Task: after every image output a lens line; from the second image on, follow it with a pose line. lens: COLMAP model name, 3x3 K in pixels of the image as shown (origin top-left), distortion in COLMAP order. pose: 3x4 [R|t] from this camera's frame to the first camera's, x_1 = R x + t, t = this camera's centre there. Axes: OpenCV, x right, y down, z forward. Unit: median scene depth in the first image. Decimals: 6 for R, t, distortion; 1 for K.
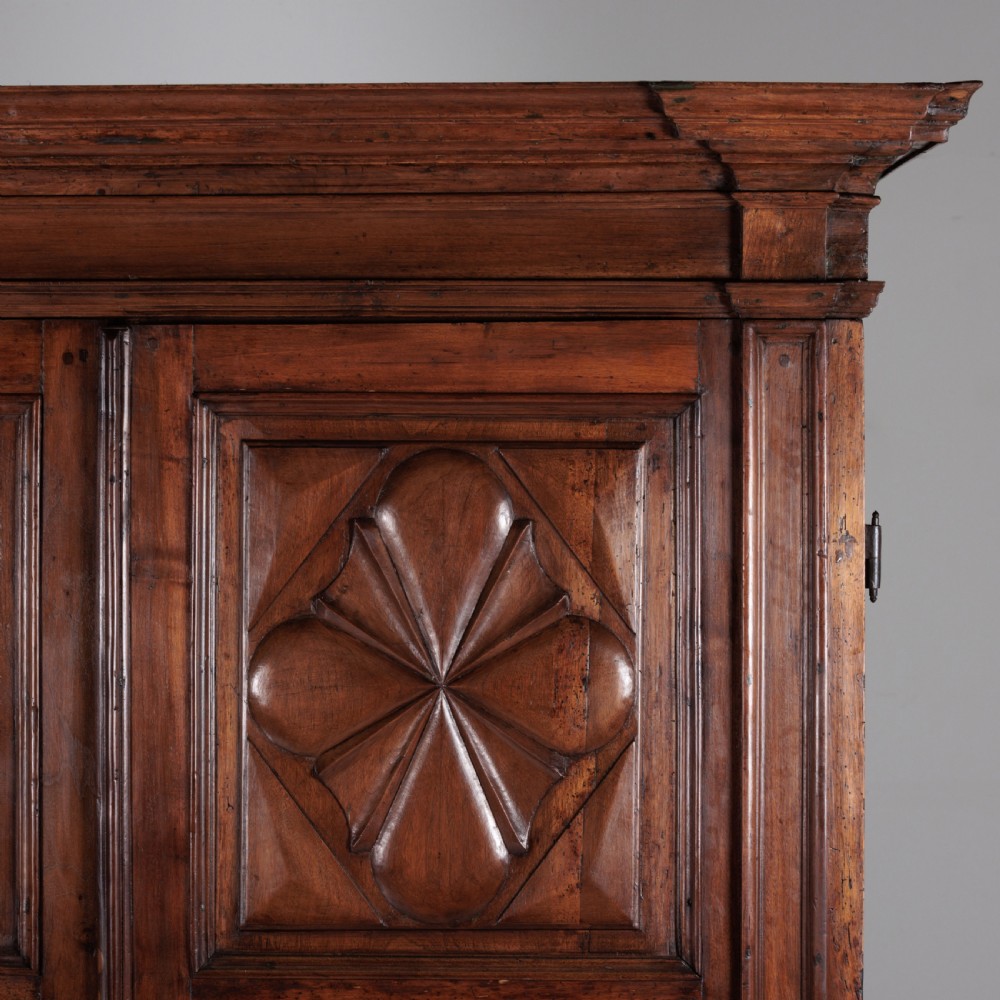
lens RADIAL K [[3597.8, 0, 496.1], [0, 3597.8, 496.9], [0, 0, 1]] dist [-0.107245, 0.000000]
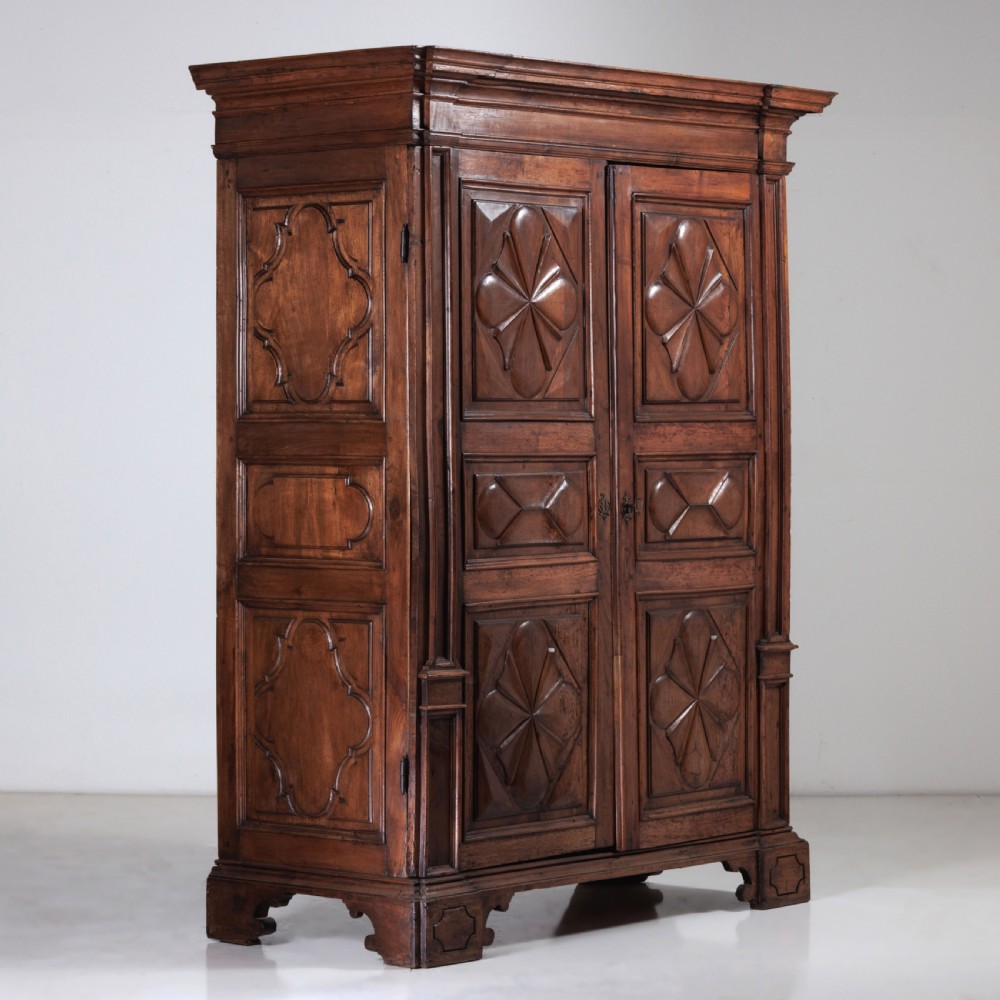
lens RADIAL K [[3495.8, 0, 502.4], [0, 3495.8, 491.4], [0, 0, 1]] dist [-0.050877, 0.000000]
pose [[0.633108, -0.020033, 0.773804, -2.068278], [0.013819, 0.999798, 0.014578, 0.146444], [-0.773940, 0.001463, 0.633257, -0.498205]]
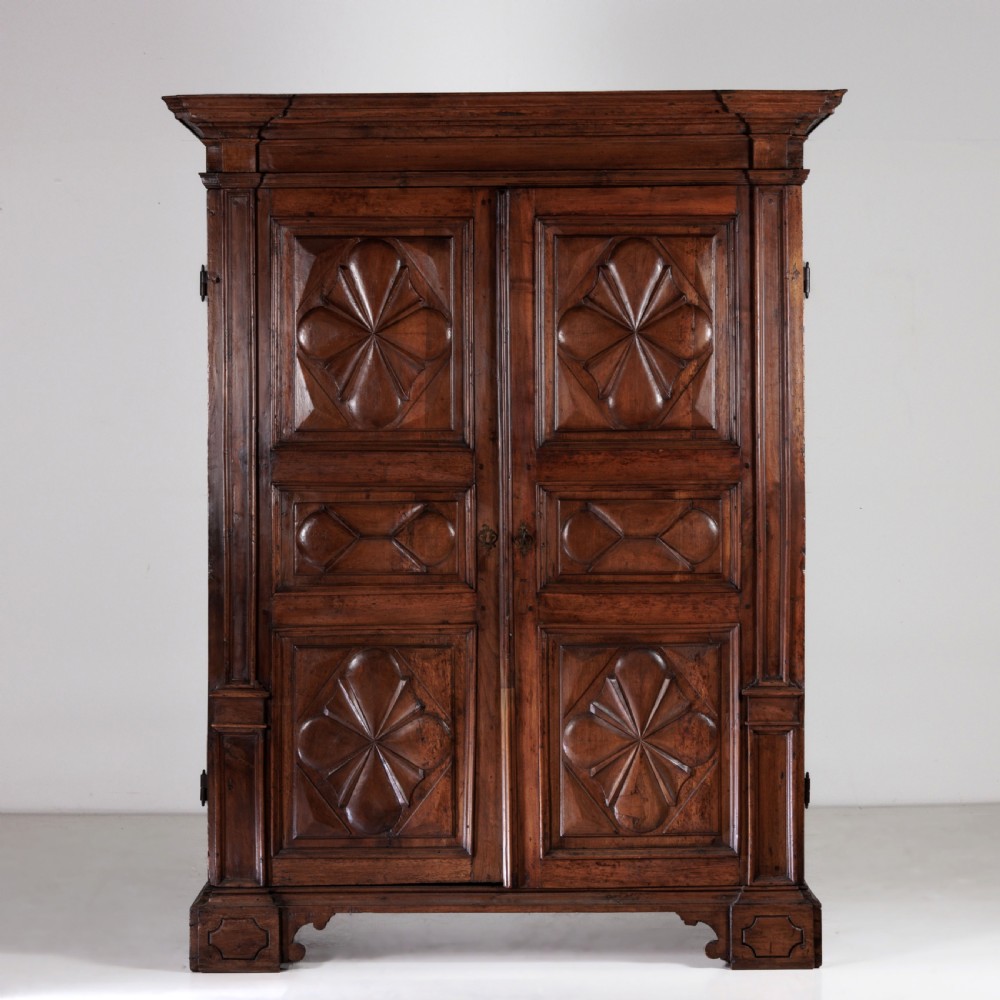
lens RADIAL K [[3258.7, 0, 508.1], [0, 3258.7, 507.6], [0, 0, 1]] dist [-0.068750, 0.000000]
pose [[0.999040, -0.010194, 0.042607, -0.201342], [0.009839, 0.999915, 0.008517, 0.154300], [-0.042690, -0.008090, 0.999056, -1.260185]]
